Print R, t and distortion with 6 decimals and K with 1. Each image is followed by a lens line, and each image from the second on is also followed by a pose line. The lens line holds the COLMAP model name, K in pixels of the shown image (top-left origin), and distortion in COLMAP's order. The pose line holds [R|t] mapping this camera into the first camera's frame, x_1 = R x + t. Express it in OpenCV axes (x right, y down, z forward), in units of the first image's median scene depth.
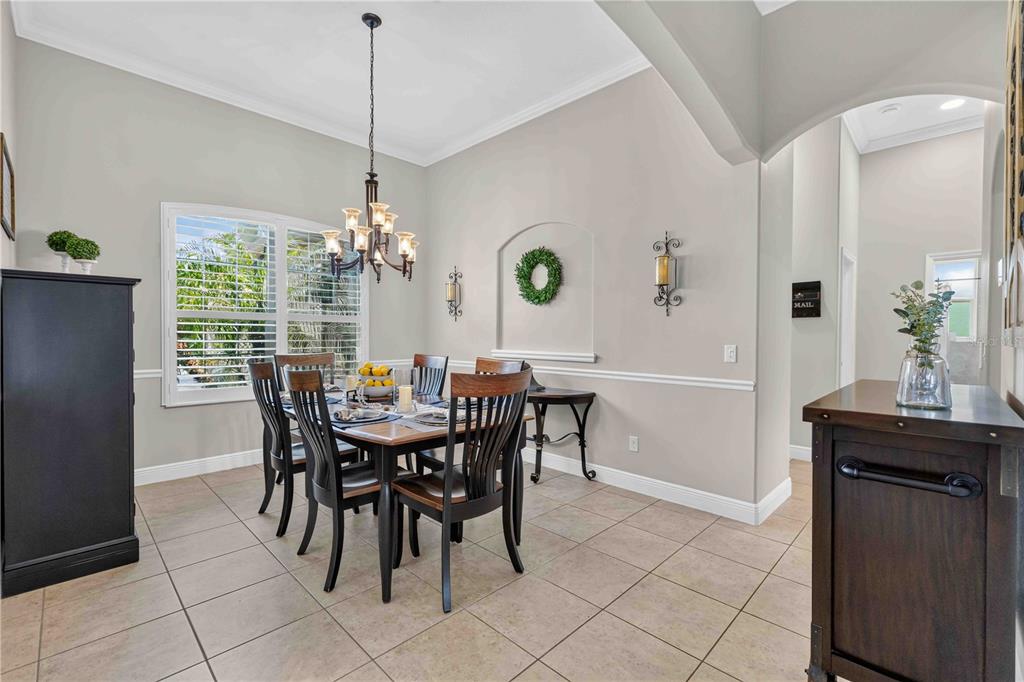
lens RADIAL K [[445.1, 0, 510.7], [0, 445.1, 341.1], [0, 0, 1]] dist [0.003441, 0.000245]
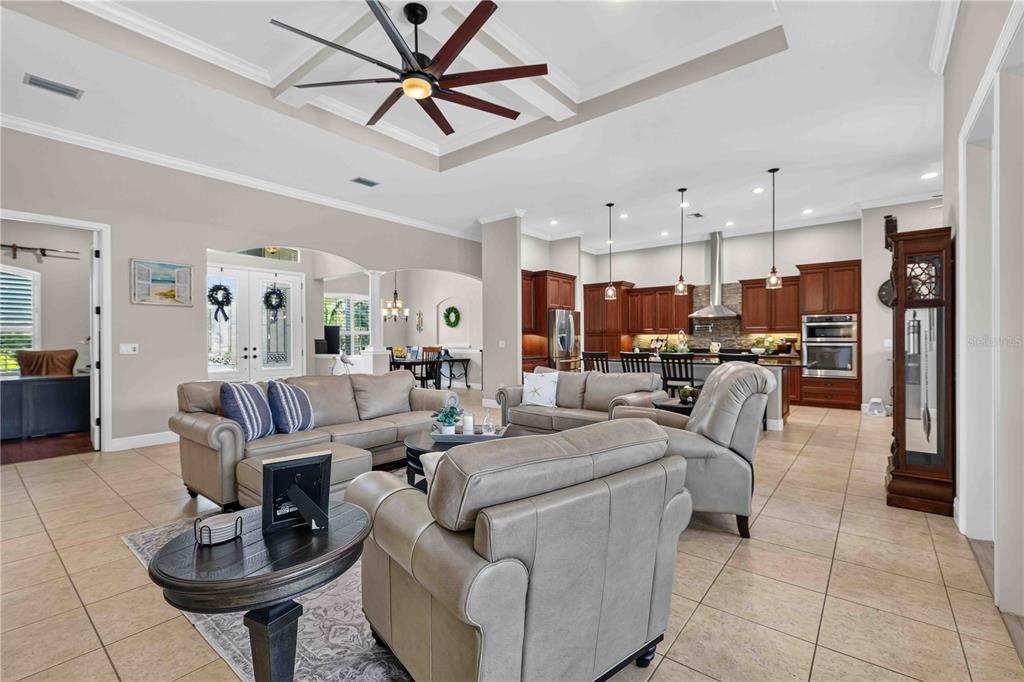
lens RADIAL K [[445.1, 0, 507.3], [0, 445.1, 342.0], [0, 0, 1]] dist [0.003441, 0.000245]
pose [[0.995713, -0.011227, 0.091813, 0.161744], [0.011557, 0.999929, -0.003062, 0.019083], [-0.091772, 0.004110, 0.995772, -1.857888]]
